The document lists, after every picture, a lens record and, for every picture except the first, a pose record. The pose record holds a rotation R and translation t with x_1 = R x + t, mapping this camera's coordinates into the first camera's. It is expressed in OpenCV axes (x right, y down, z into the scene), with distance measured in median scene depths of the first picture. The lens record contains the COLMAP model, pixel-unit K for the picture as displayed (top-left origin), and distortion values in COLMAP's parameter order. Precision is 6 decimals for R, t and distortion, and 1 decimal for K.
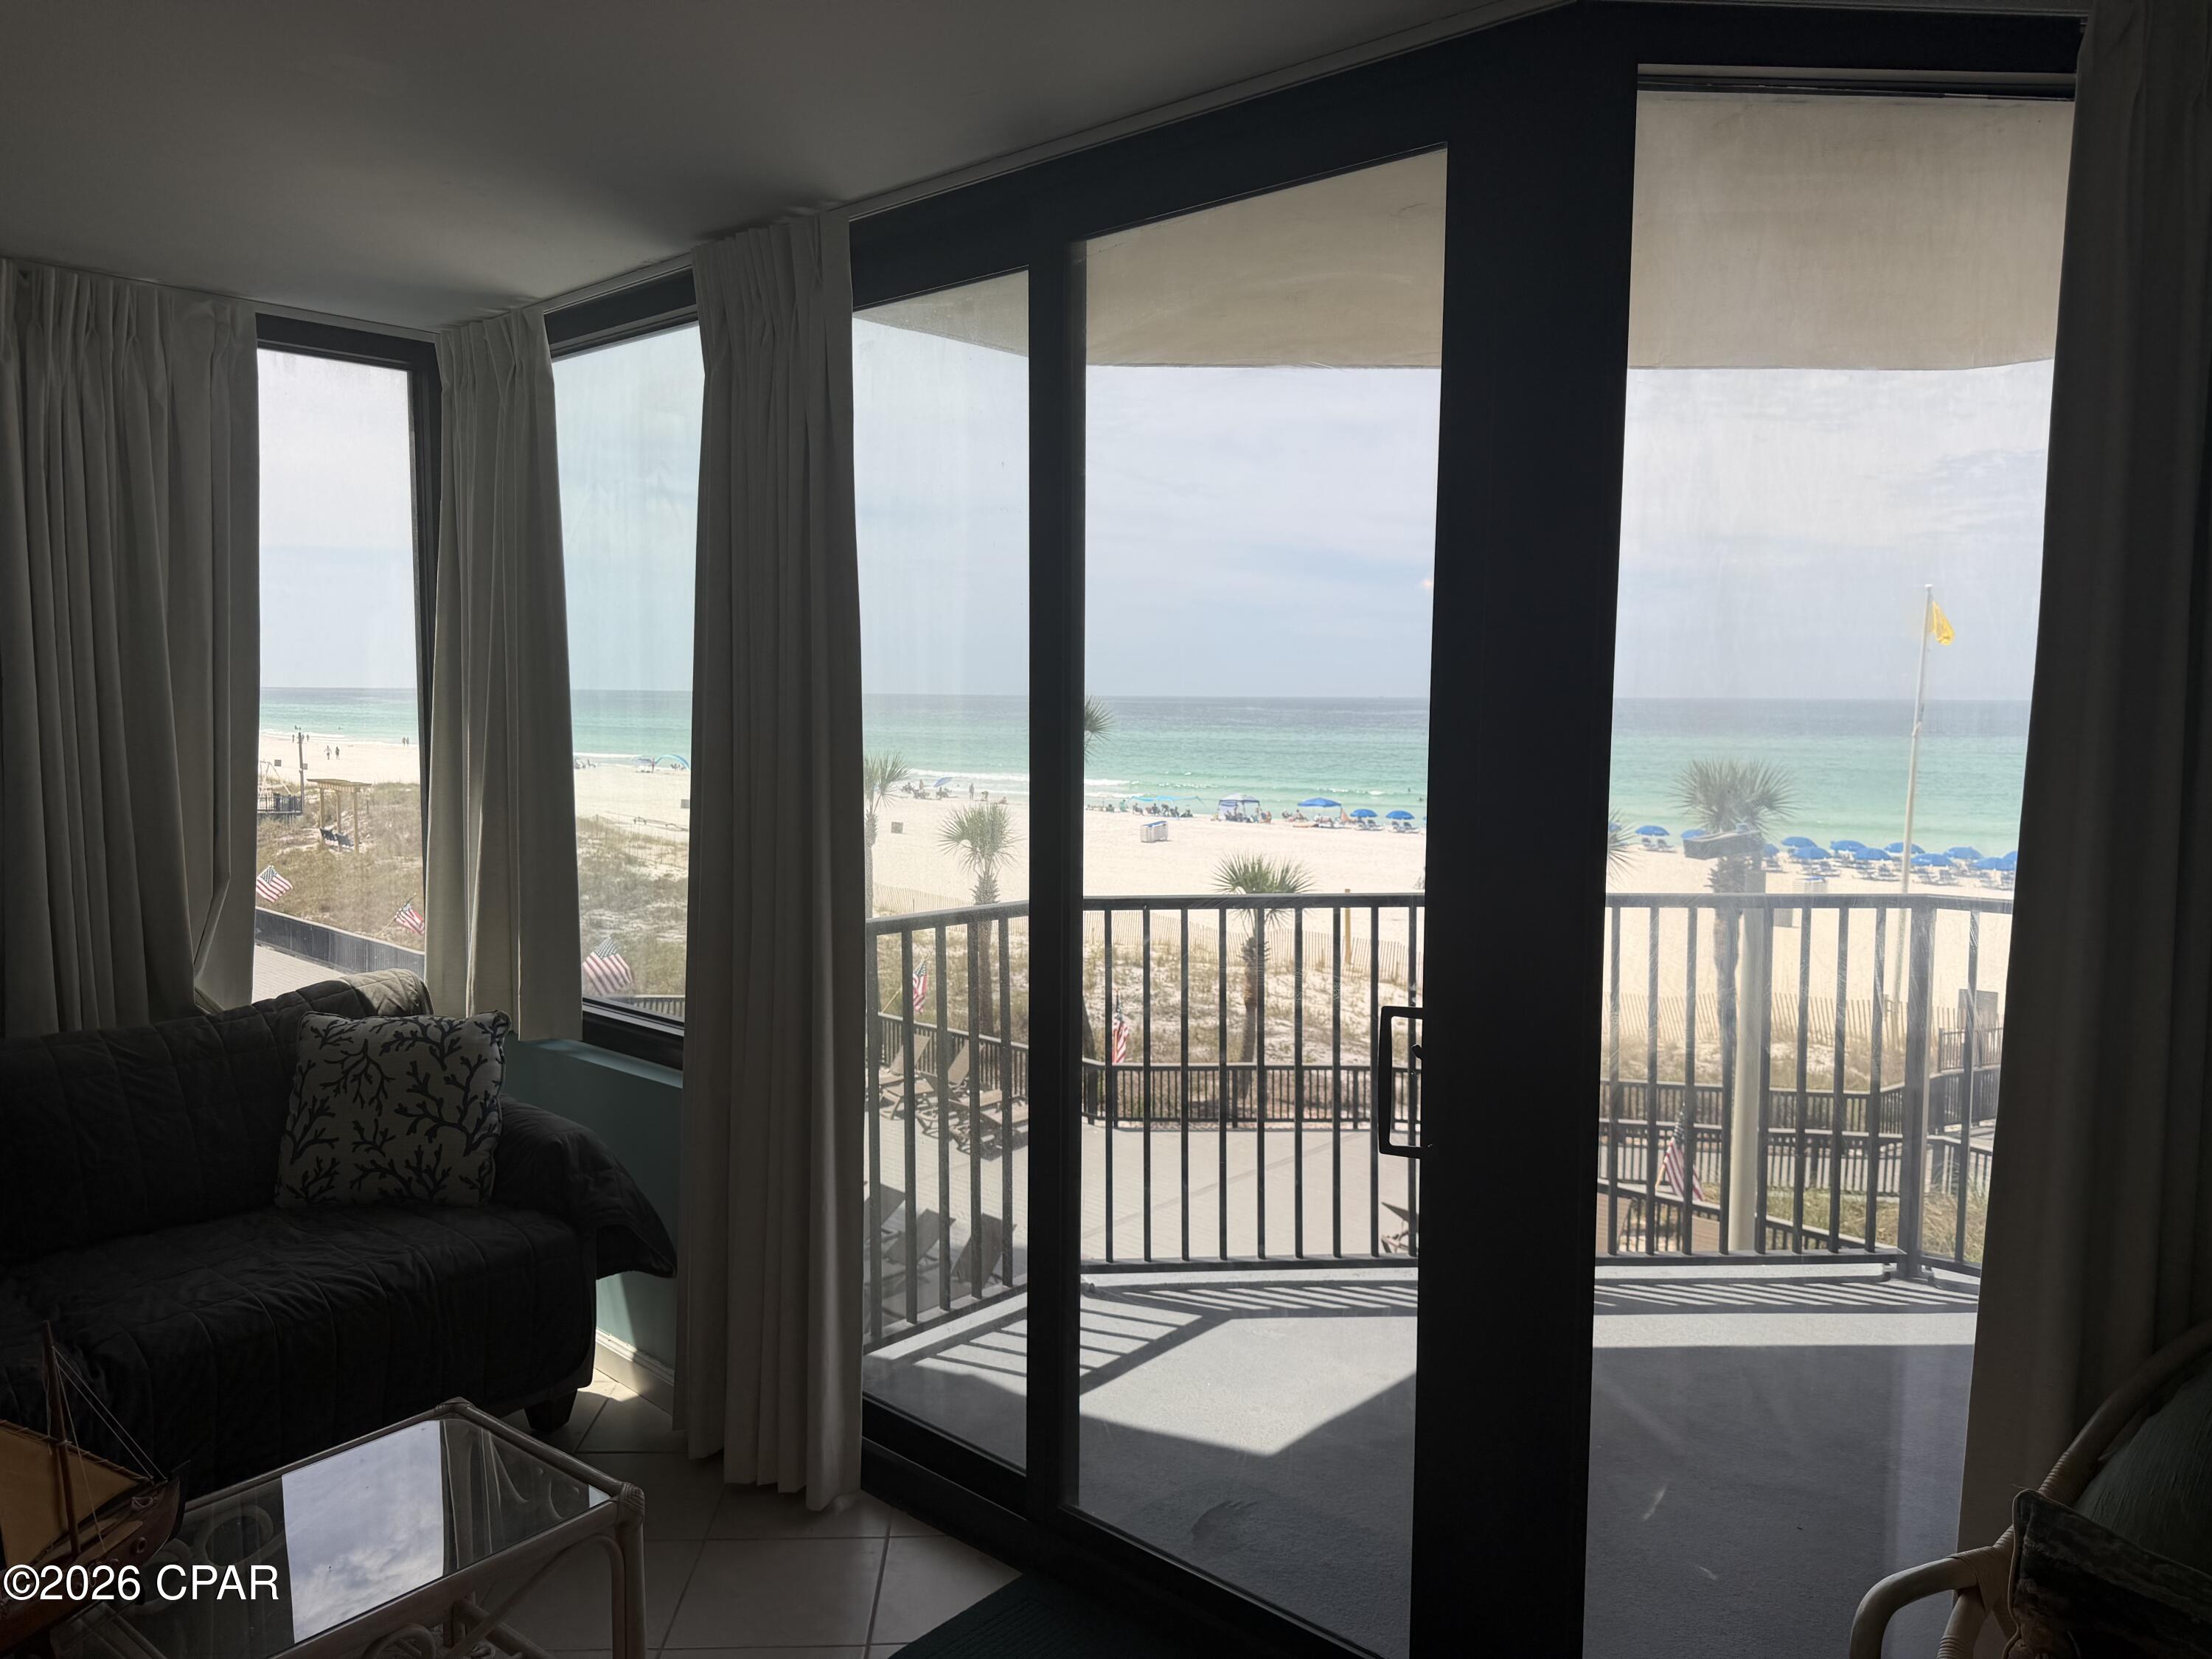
lens RADIAL K [[1541.5, 0, 1106.0], [0, 1541.5, 829.5], [0, 0, 1]] dist [0.066262, -0.089250]
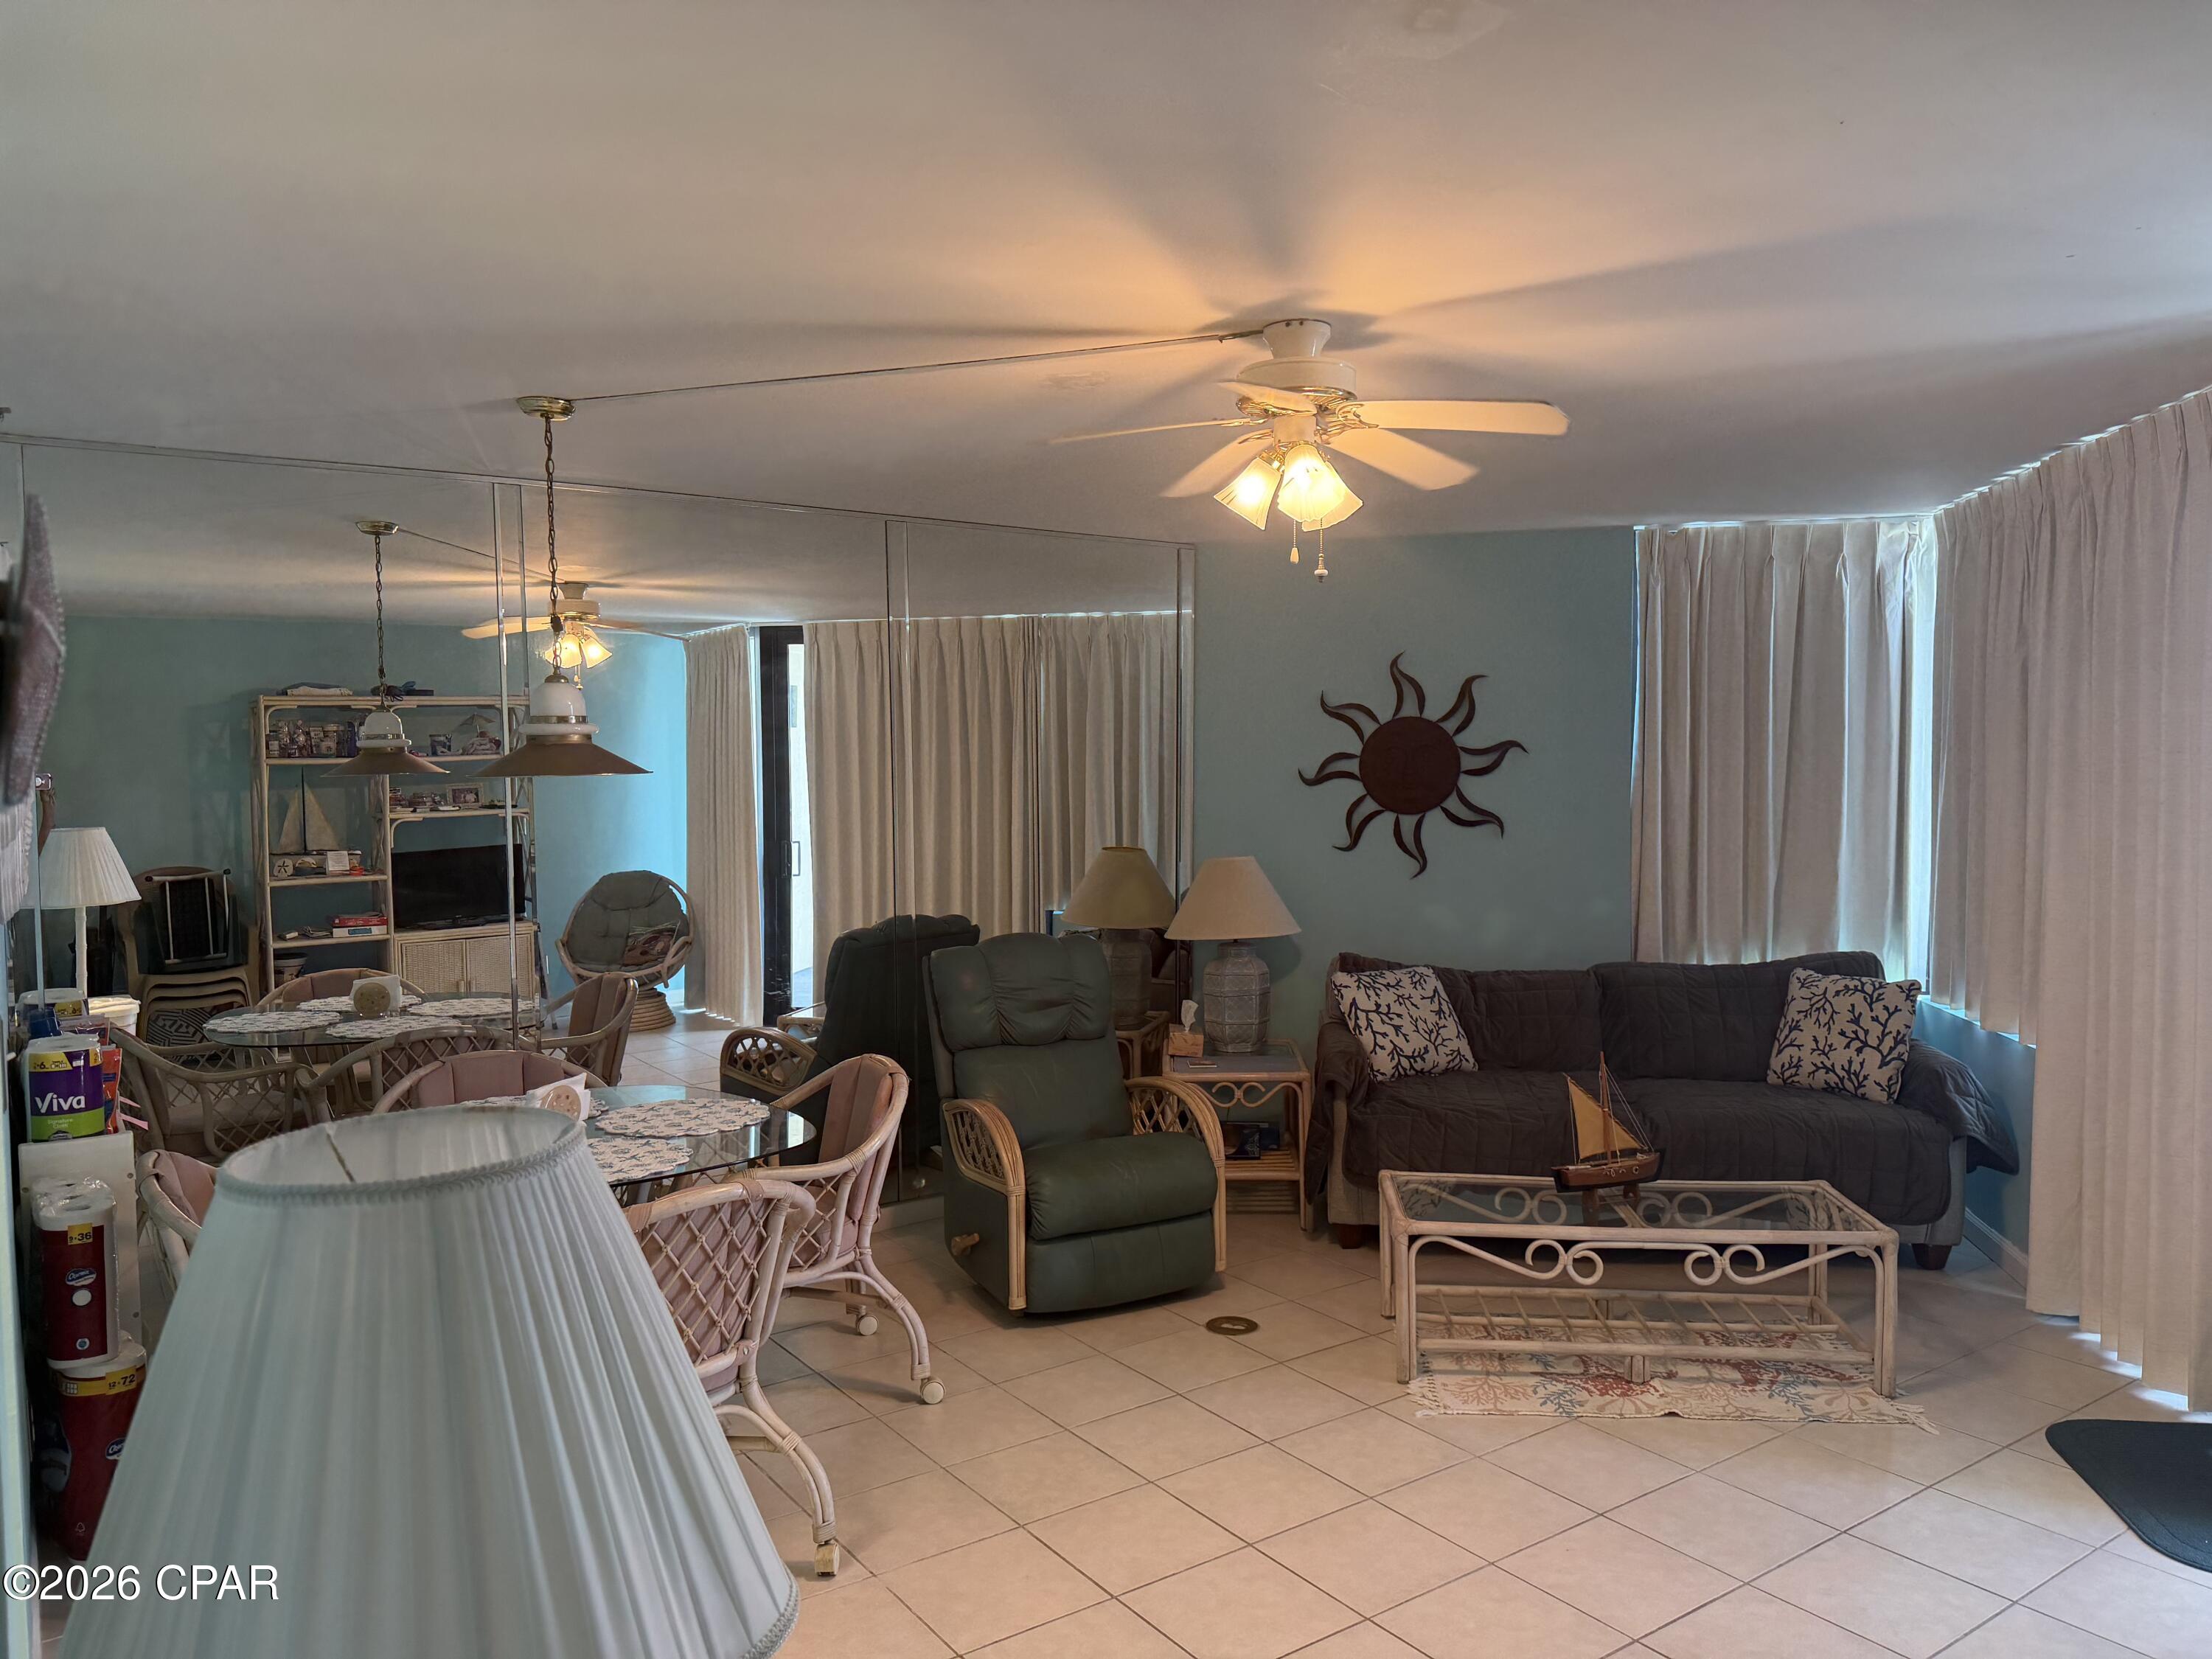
lens RADIAL K [[1541.5, 0, 1106.0], [0, 1541.5, 829.5], [0, 0, 1]] dist [0.066262, -0.089250]
pose [[0.534631, 0.019119, -0.844869, 0.461319], [-0.062675, 0.997888, -0.017079, 0.050115], [0.842758, 0.062083, 0.534700, -0.458487]]
